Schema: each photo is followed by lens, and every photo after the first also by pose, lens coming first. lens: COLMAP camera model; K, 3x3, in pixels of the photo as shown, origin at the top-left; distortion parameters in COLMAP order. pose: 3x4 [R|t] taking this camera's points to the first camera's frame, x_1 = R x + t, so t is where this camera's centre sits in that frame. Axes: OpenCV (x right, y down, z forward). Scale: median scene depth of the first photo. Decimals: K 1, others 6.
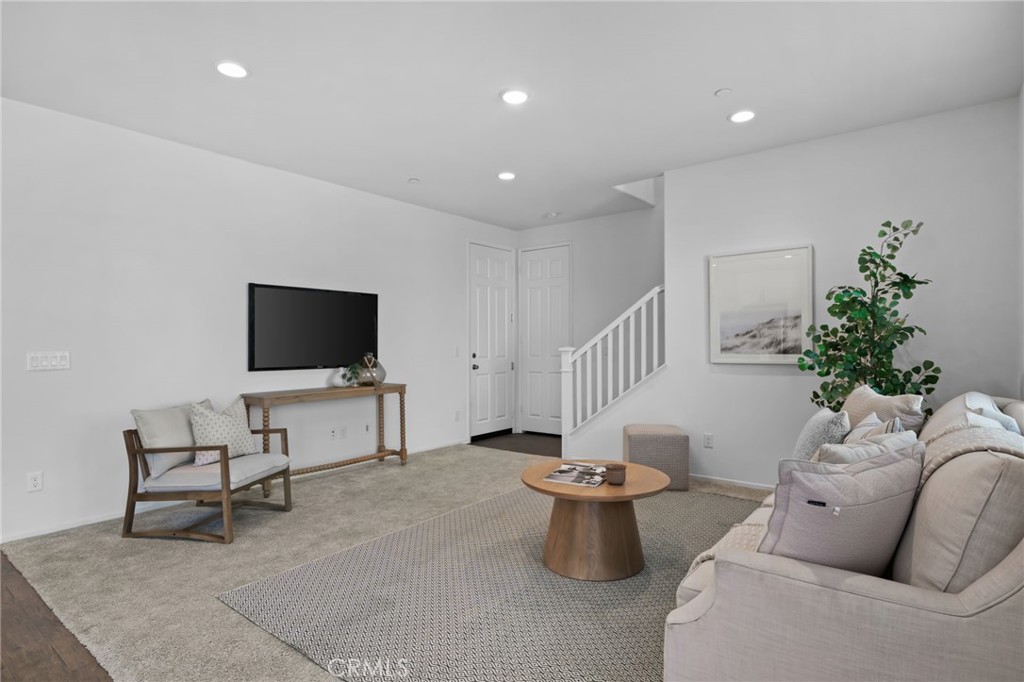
lens RADIAL K [[537.7, 0, 502.4], [0, 537.7, 343.4], [0, 0, 1]] dist [0.000348, 0.002830]
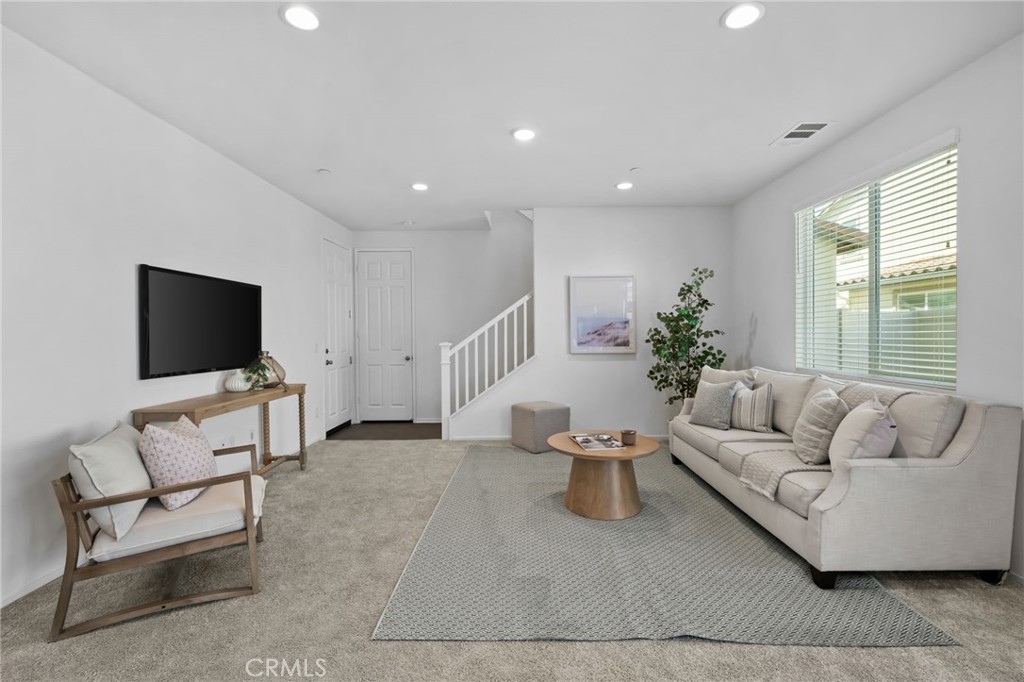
lens RADIAL K [[460.1, 0, 520.5], [0, 460.1, 336.8], [0, 0, 1]] dist [0.004764, -0.000053]
pose [[0.786216, -0.002372, 0.617948, -0.467039], [0.000095, 0.999993, 0.003718, -0.011795], [-0.617952, -0.002865, 0.786210, 0.156462]]
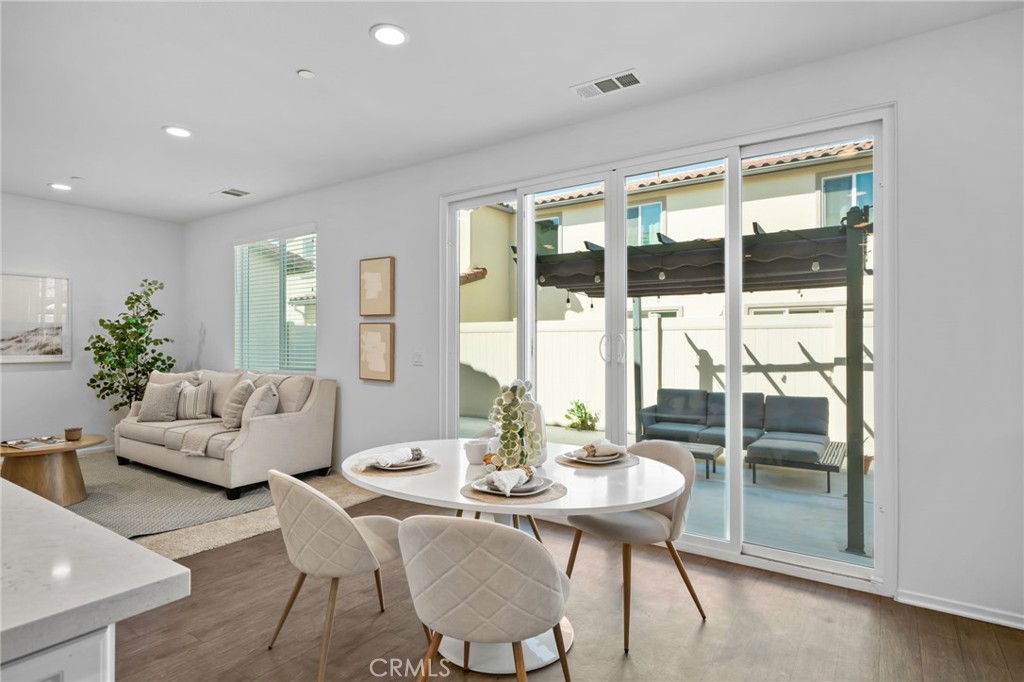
lens RADIAL K [[537.7, 0, 515.4], [0, 537.7, 346.3], [0, 0, 1]] dist [0.000348, 0.002830]
pose [[-0.058988, 0.003524, 0.998252, -0.869535], [-0.003405, 0.999987, -0.003732, -0.000597], [-0.998253, -0.003619, -0.058975, -0.091649]]
